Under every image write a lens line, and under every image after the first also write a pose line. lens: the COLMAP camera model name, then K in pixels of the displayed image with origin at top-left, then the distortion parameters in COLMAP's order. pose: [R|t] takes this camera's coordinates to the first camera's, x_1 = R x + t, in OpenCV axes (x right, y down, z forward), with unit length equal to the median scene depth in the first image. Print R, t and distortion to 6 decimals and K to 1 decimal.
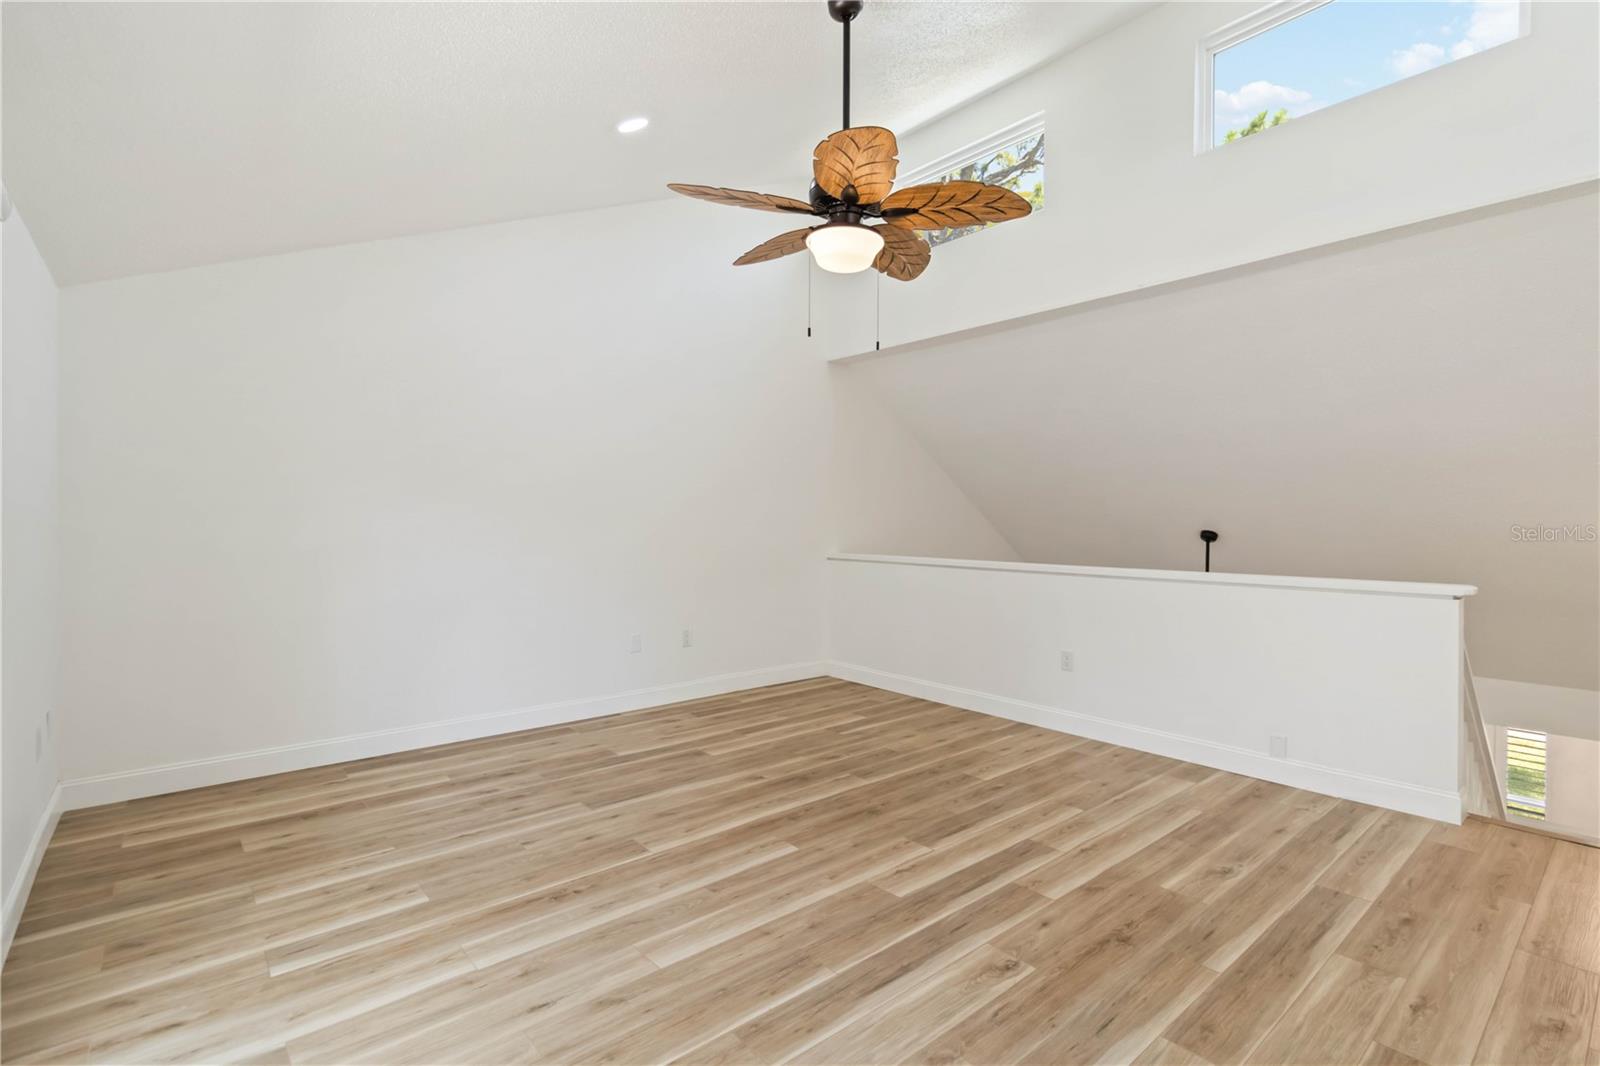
lens RADIAL K [[746.4, 0, 816.1], [0, 746.4, 524.6], [0, 0, 1]] dist [0.000029, 0.000845]
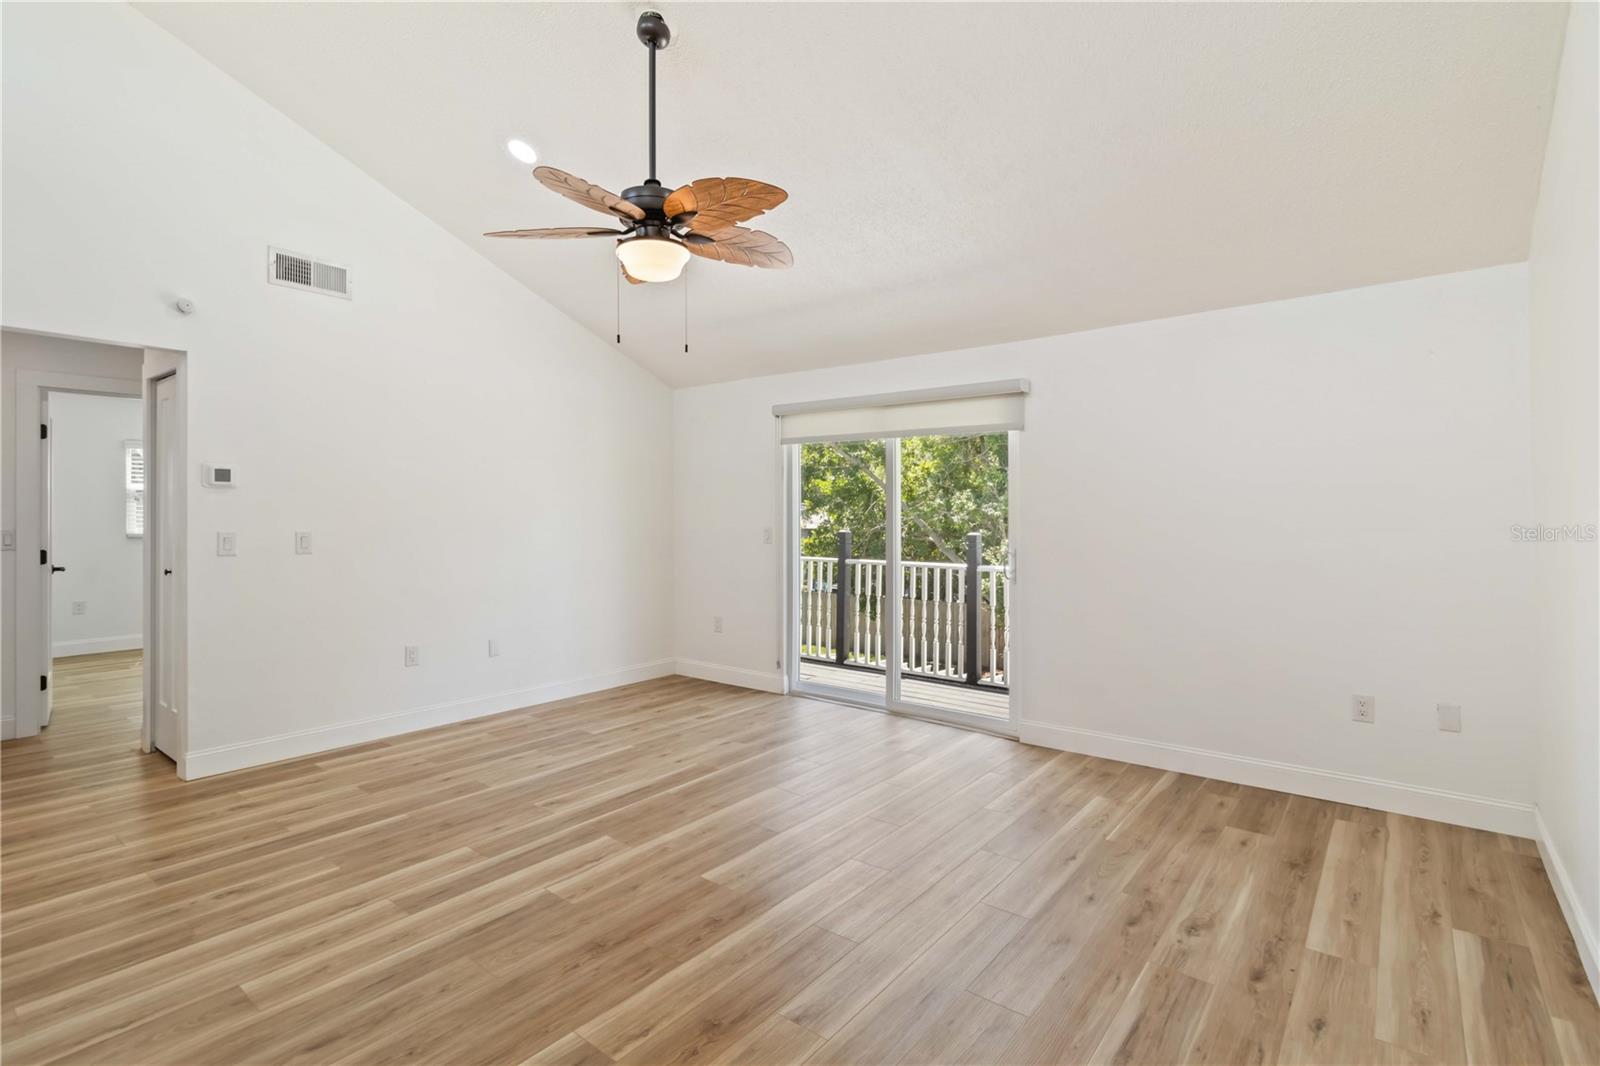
lens RADIAL K [[746.4, 0, 816.1], [0, 746.4, 524.6], [0, 0, 1]] dist [0.000029, 0.000845]
pose [[-0.980569, 0.000275, -0.196172, 0.017492], [-0.002528, 0.999898, 0.014034, -0.005219], [0.196156, 0.014257, -0.980469, 1.957047]]
